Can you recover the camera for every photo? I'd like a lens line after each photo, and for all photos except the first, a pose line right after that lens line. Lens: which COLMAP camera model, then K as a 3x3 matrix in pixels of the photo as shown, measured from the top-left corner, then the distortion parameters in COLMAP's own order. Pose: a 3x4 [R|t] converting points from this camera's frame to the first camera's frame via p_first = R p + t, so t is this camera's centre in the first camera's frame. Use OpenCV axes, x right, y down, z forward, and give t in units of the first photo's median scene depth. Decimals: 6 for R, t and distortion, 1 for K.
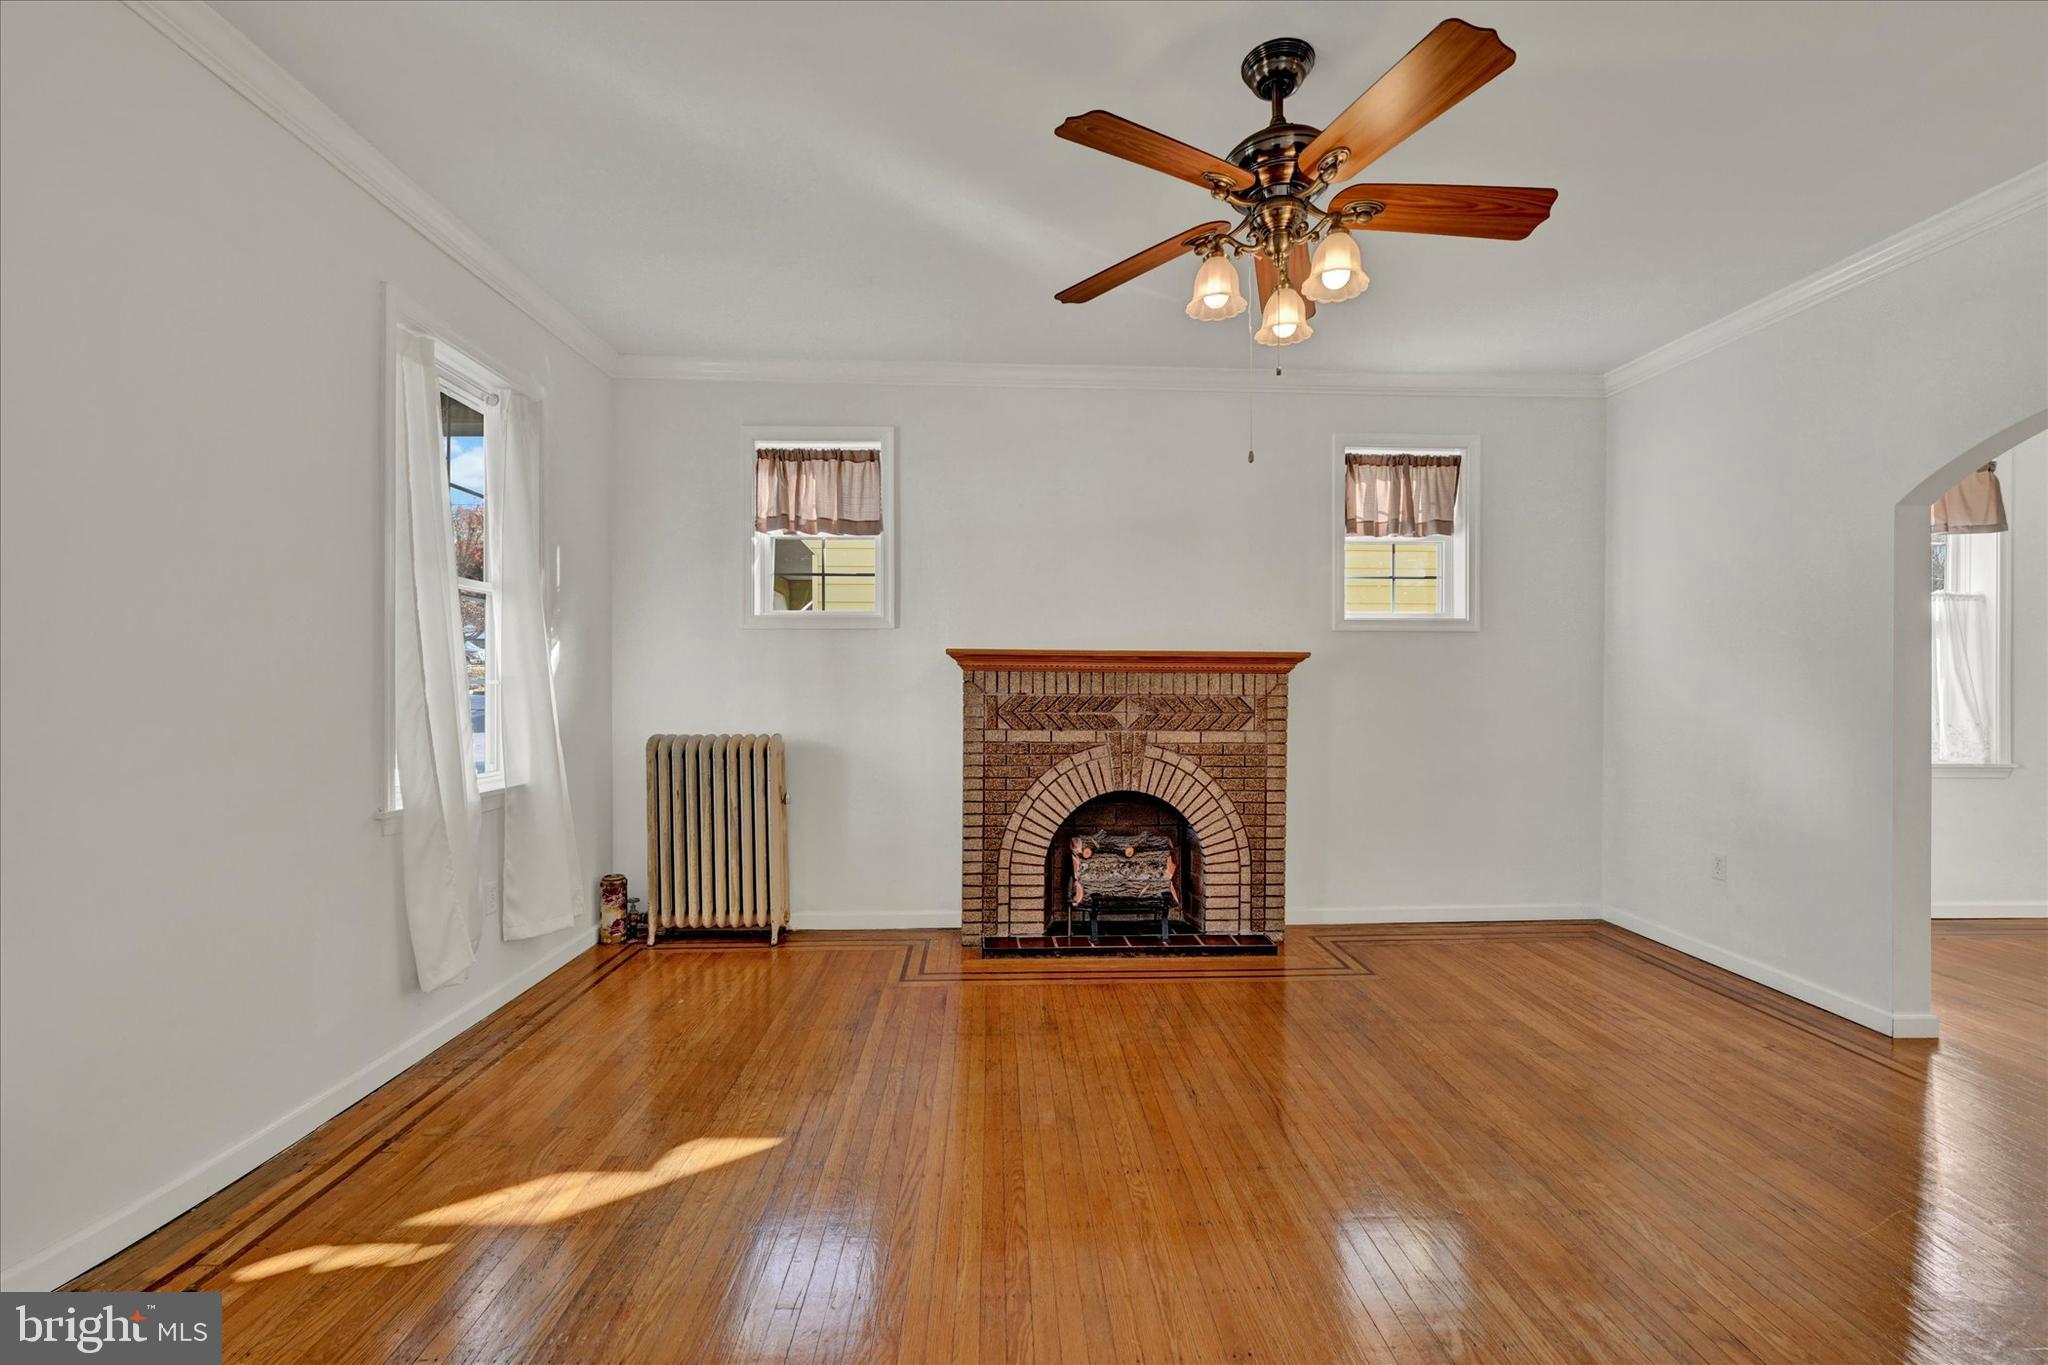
lens RADIAL K [[832.8, 0, 1019.2], [0, 832.8, 690.5], [0, 0, 1]] dist [-0.001718, 0.000134]
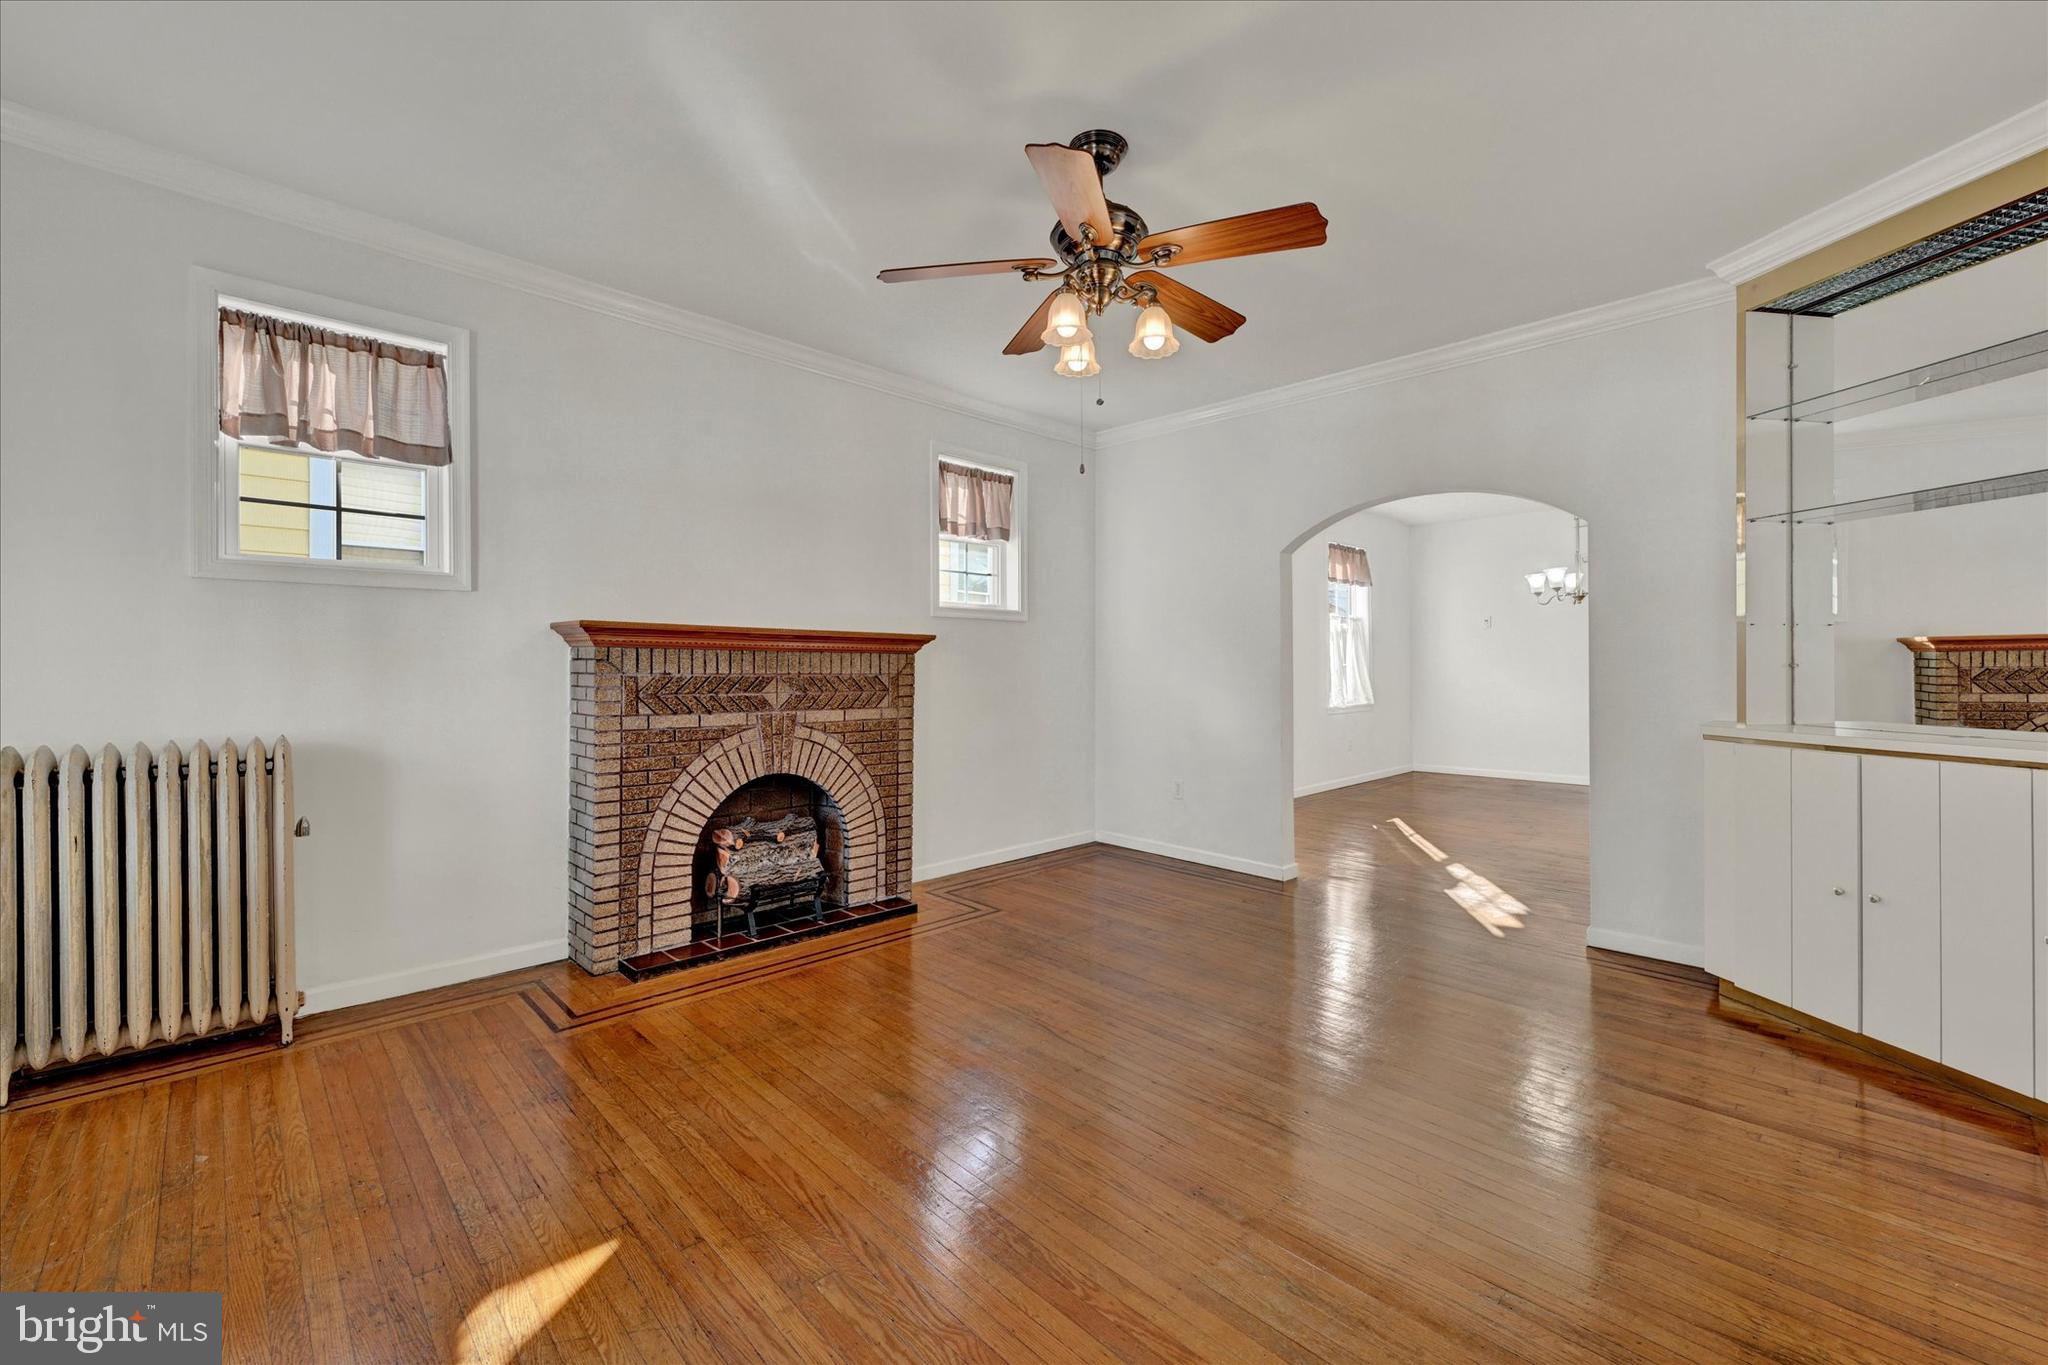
lens RADIAL K [[832.8, 0, 1015.3], [0, 832.8, 670.4], [0, 0, 1]] dist [-0.001718, 0.000134]
pose [[0.749688, -0.003043, 0.661784, -0.301258], [0.005249, 0.999985, -0.001349, 0.003354], [-0.661771, 0.004485, 0.749693, 0.092586]]
